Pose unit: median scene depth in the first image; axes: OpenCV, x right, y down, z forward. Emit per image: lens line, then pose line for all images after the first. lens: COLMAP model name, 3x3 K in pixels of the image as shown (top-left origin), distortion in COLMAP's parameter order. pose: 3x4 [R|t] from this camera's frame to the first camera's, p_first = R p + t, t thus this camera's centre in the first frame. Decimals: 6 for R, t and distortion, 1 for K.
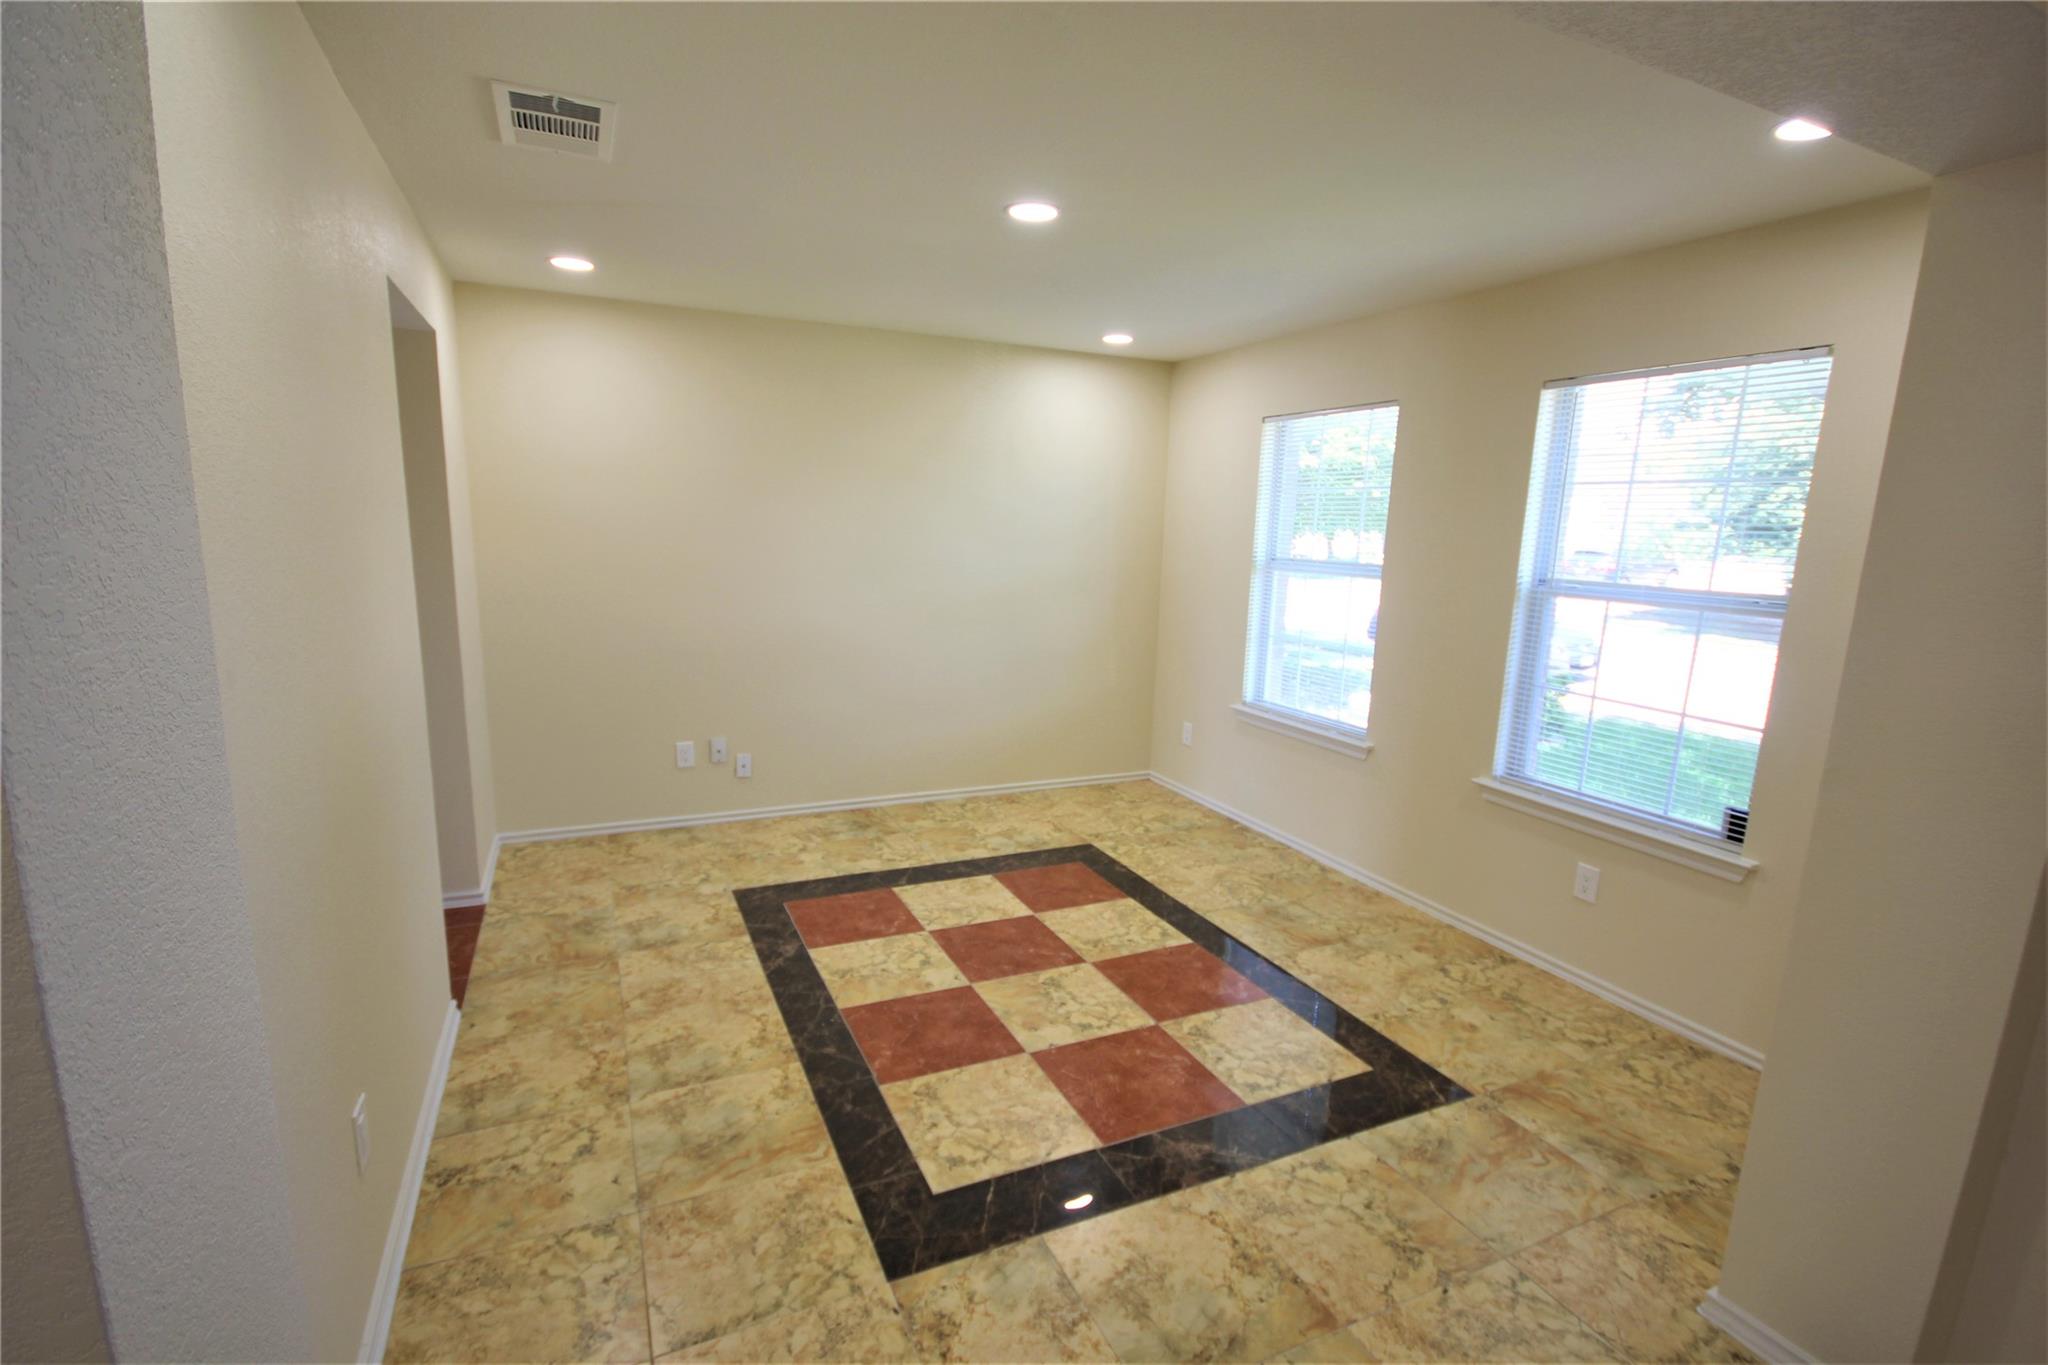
lens RADIAL K [[945.9, 0, 1013.0], [0, 945.9, 701.2], [0, 0, 1]] dist [0.010886, -0.015286]
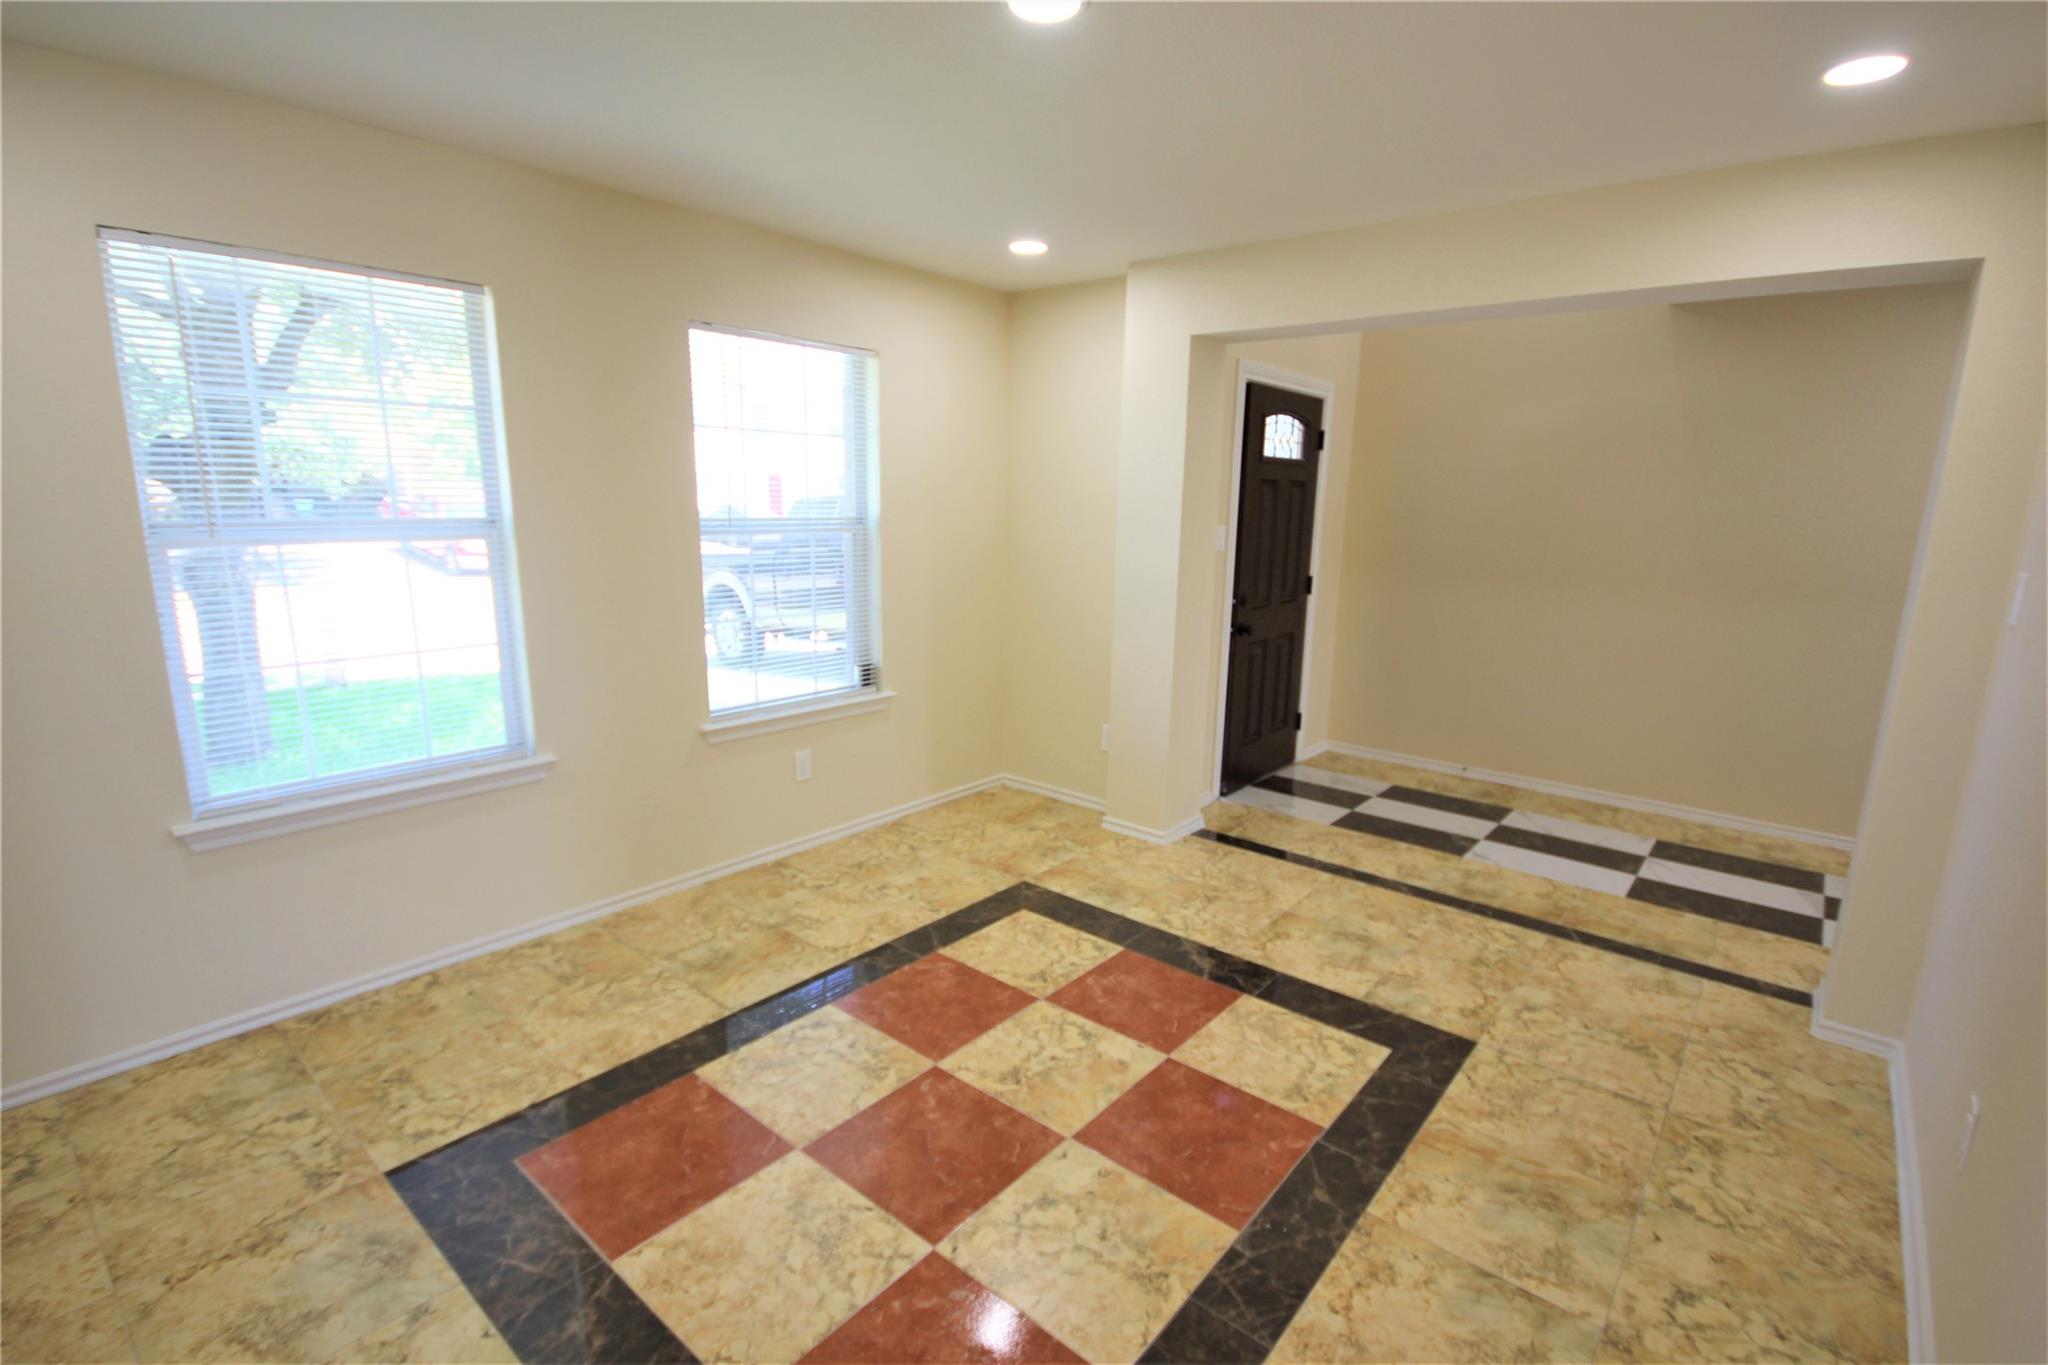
lens RADIAL K [[945.9, 0, 1013.0], [0, 945.9, 701.2], [0, 0, 1]] dist [0.010886, -0.015286]
pose [[-0.428767, -0.227343, 0.874342, -0.639757], [0.137713, 0.940060, 0.311964, -0.265435], [-0.892857, 0.254169, -0.371759, 1.355431]]
